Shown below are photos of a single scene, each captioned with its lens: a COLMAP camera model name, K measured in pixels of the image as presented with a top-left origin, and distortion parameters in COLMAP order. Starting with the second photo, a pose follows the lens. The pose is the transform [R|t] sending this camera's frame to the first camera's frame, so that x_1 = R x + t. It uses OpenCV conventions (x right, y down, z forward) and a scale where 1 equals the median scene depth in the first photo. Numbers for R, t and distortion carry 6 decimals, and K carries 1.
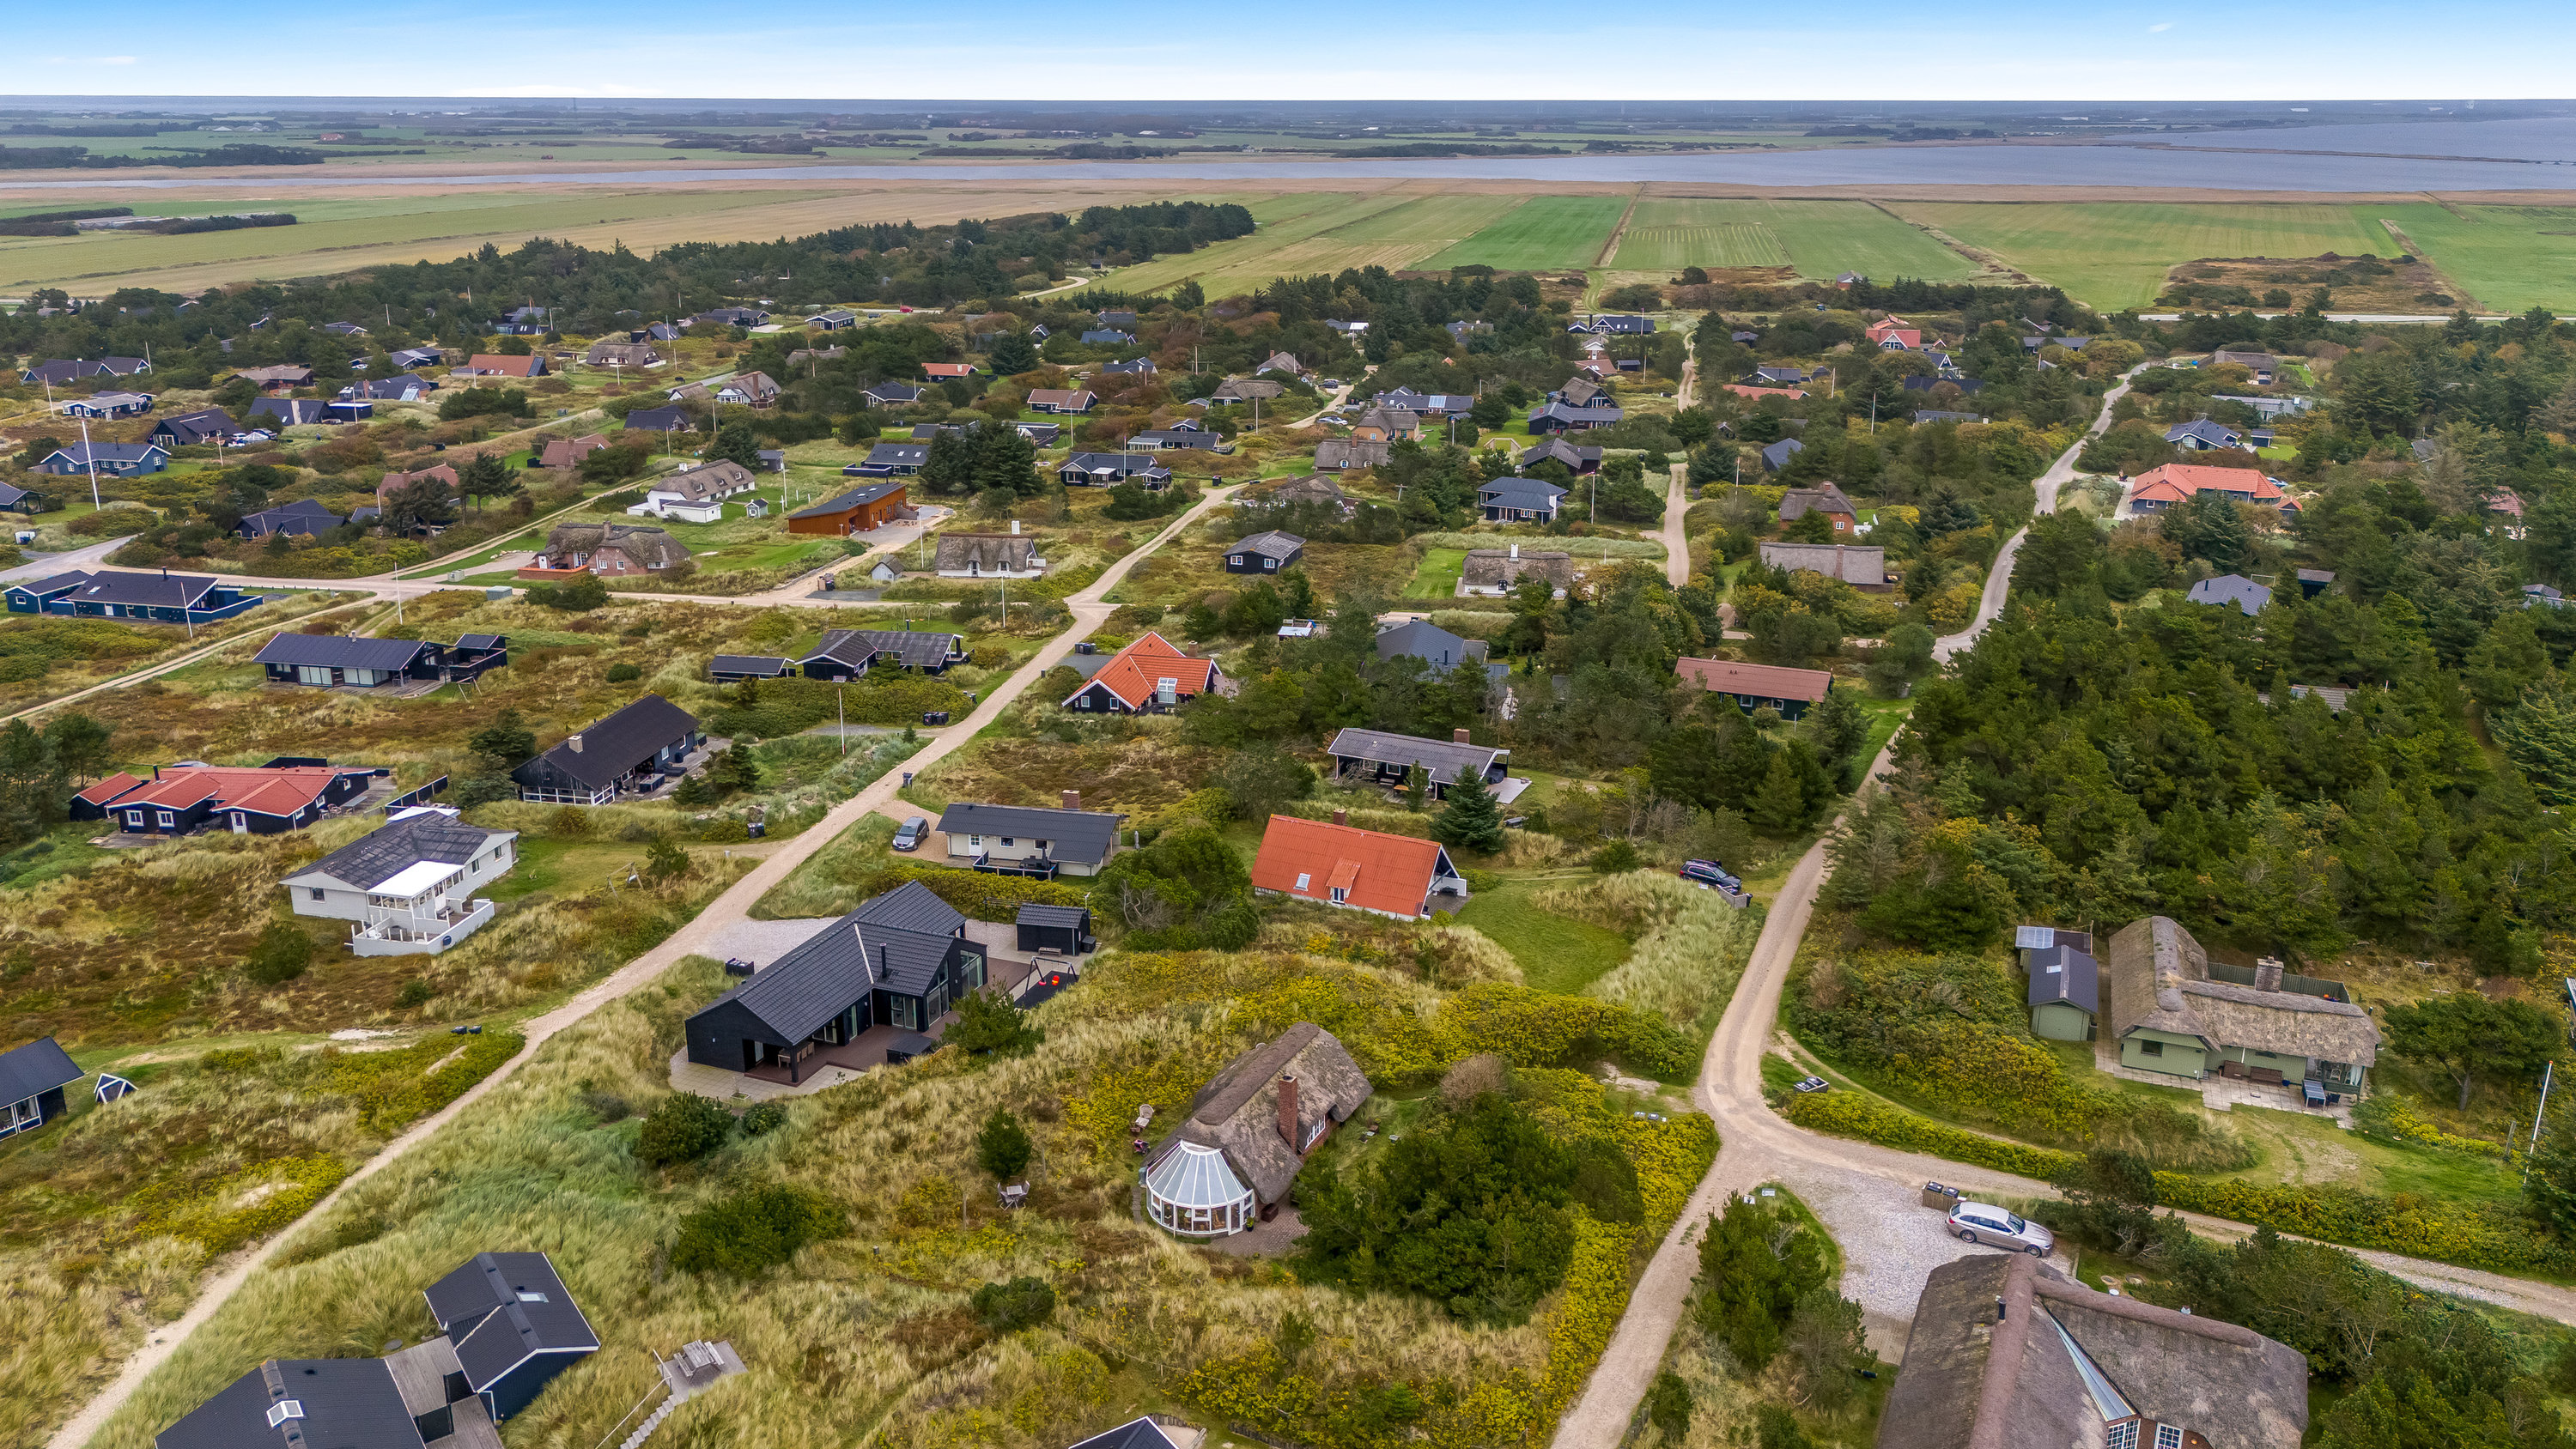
lens RADIAL K [[1906.0, 0, 1288.0], [0, 1906.0, 724.5], [0, 0, 1]] dist [0.067733, -0.082245]
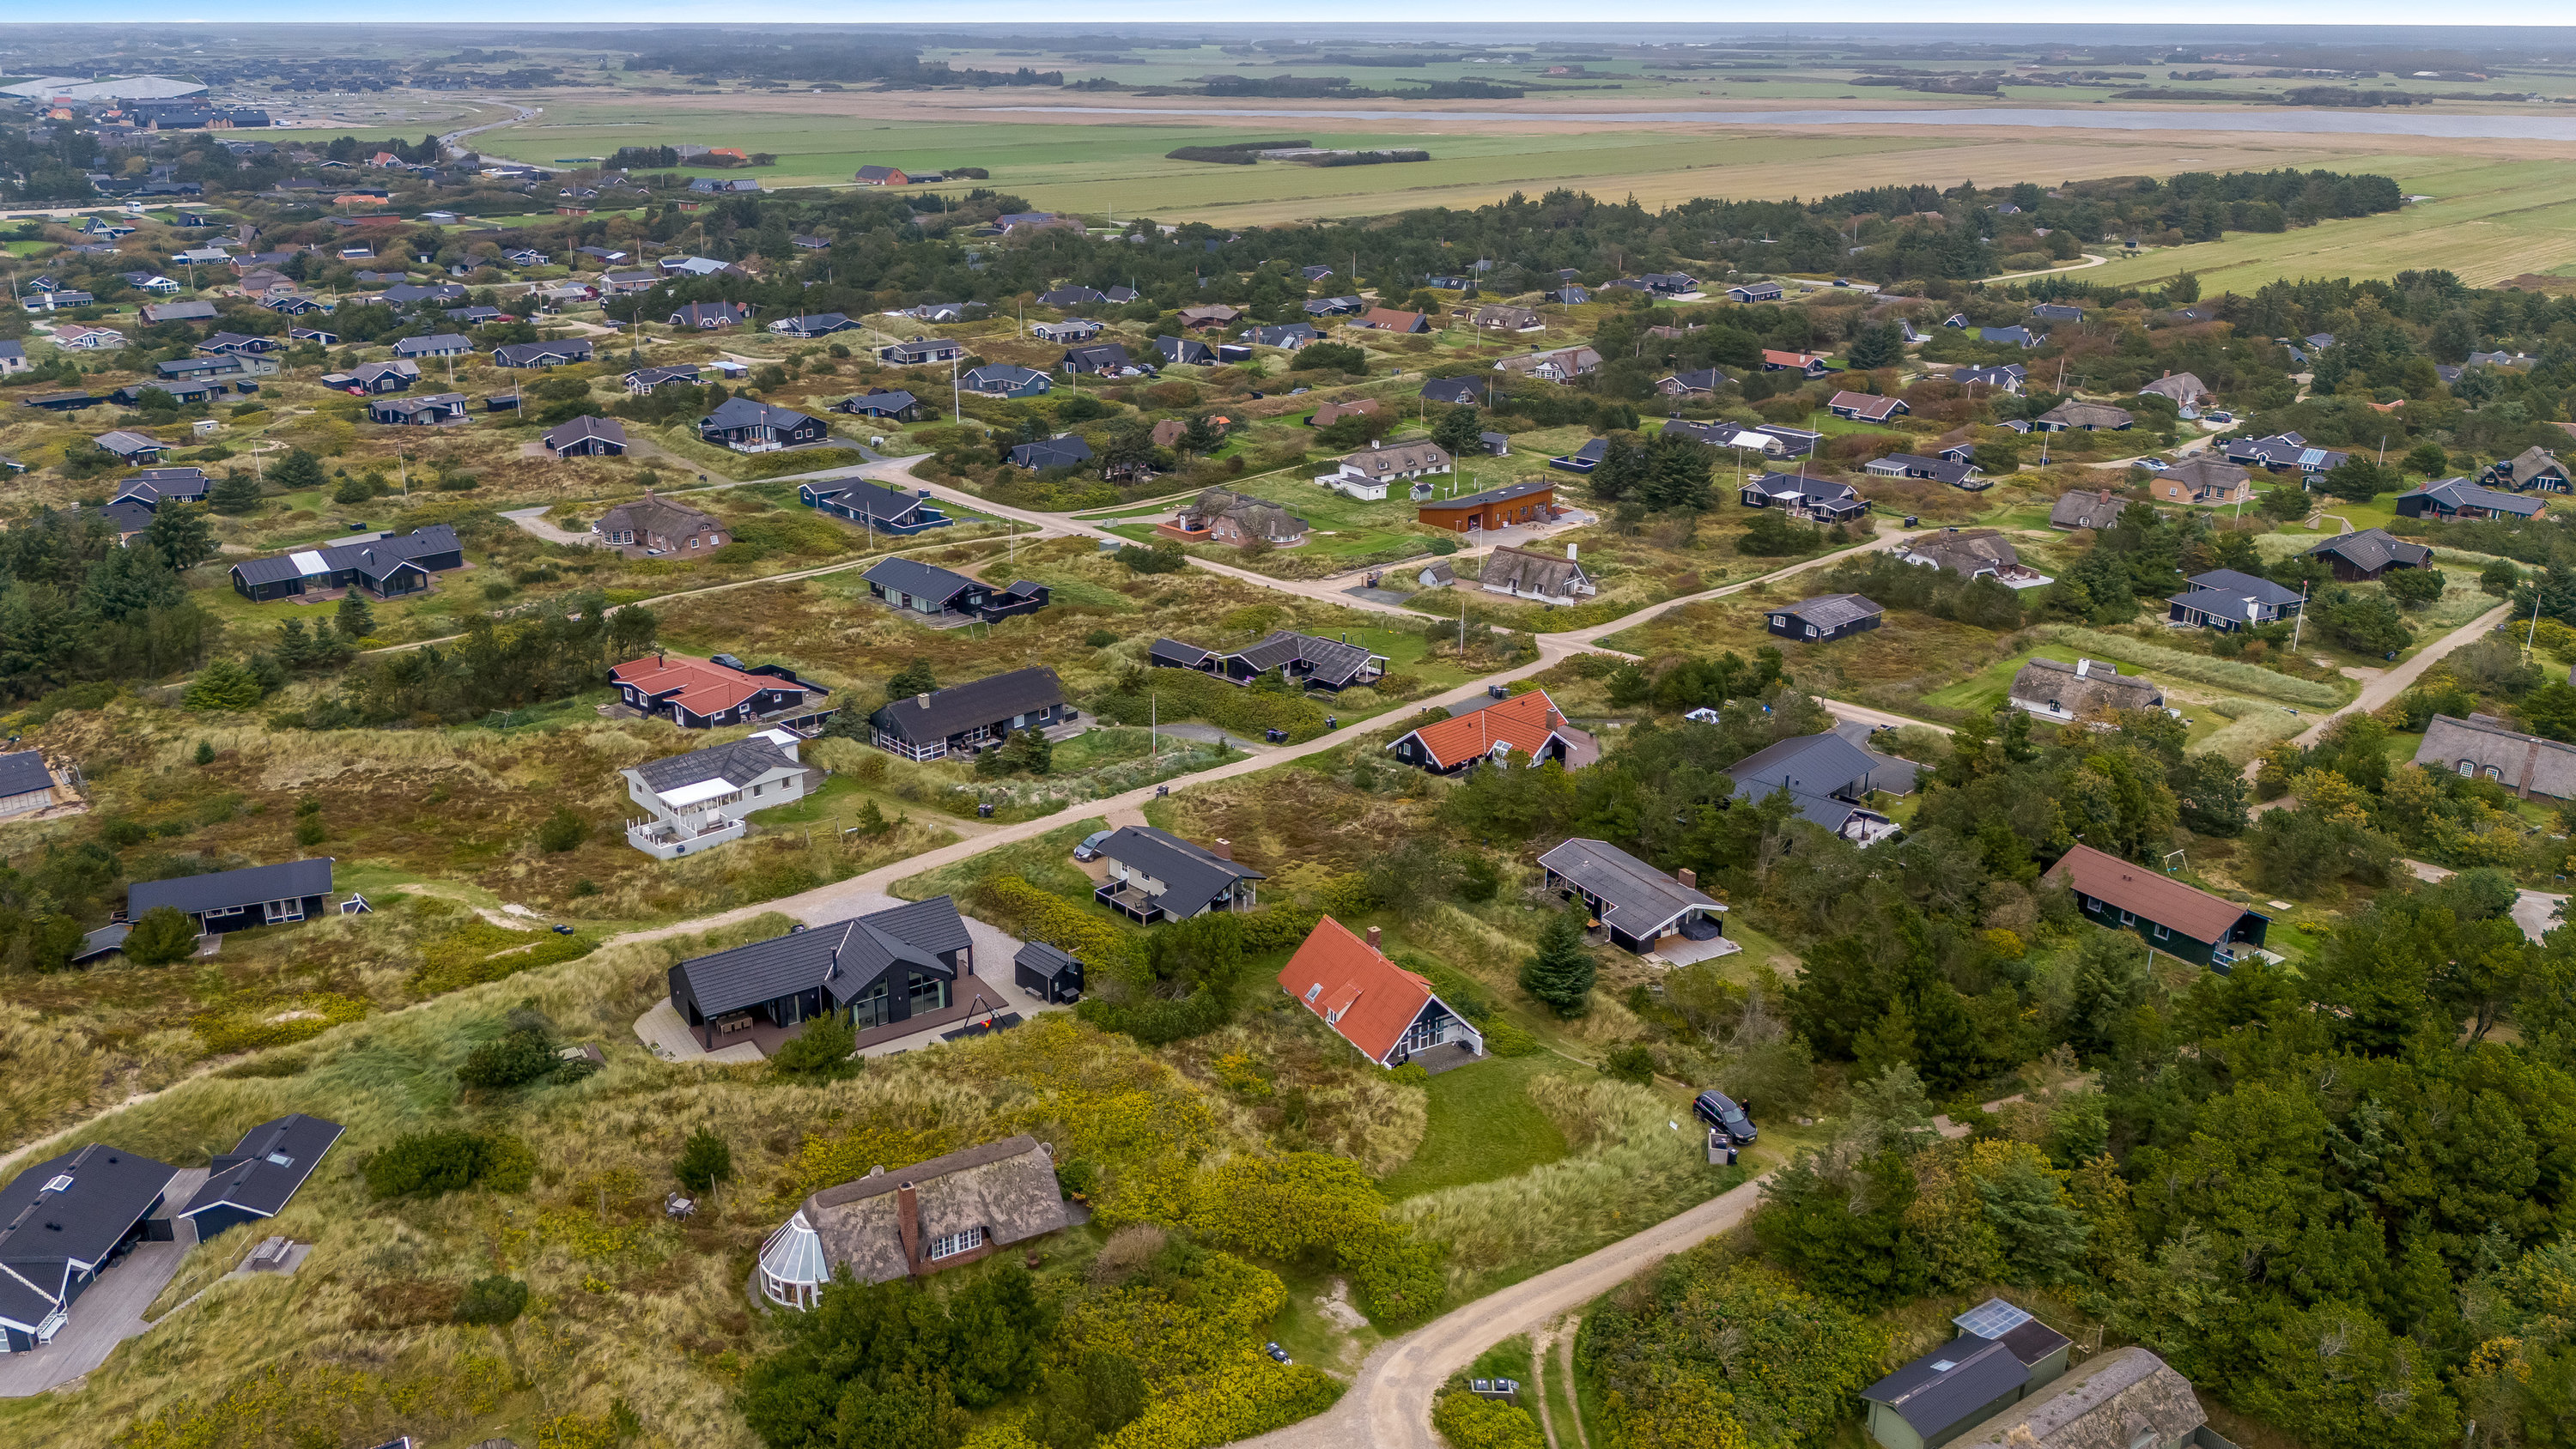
lens RADIAL K [[1918.9, 0, 1285.5], [0, 1918.9, 786.4], [0, 0, 1]] dist [0.069213, -0.092740]
pose [[0.827585, 0.209618, -0.520733, 0.333634], [-0.178634, 0.977781, 0.109702, -0.084617], [0.532158, 0.002233, 0.846642, 0.132051]]
